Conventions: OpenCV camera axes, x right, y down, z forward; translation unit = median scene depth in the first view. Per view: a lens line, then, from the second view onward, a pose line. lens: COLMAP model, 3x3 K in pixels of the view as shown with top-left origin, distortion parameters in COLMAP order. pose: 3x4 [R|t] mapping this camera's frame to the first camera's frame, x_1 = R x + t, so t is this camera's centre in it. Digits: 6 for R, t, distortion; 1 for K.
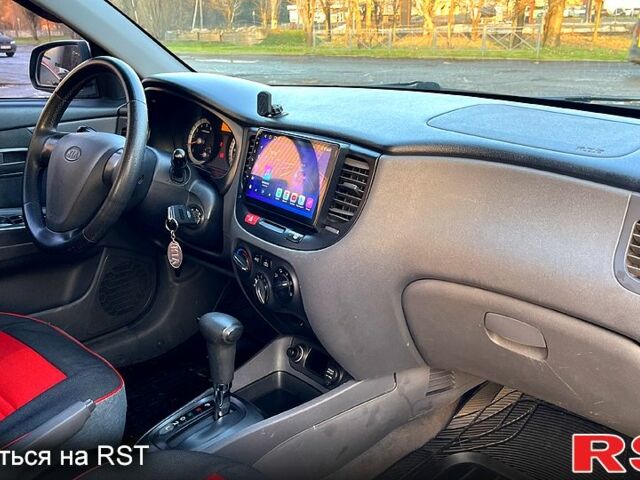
lens RADIAL K [[656.3, 0, 323.1], [0, 656.3, 240.7], [0, 0, 1]] dist [0.047690, -0.018398]
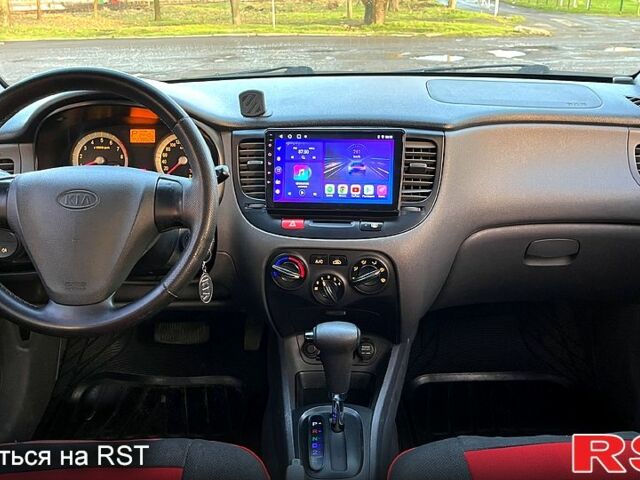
lens RADIAL K [[656.3, 0, 323.1], [0, 656.3, 240.7], [0, 0, 1]] dist [0.047690, -0.018398]
pose [[0.703597, -0.256596, 0.662654, -0.765650], [0.230952, 0.964476, 0.128248, -0.130095], [-0.672021, 0.062807, 0.737864, 0.286294]]
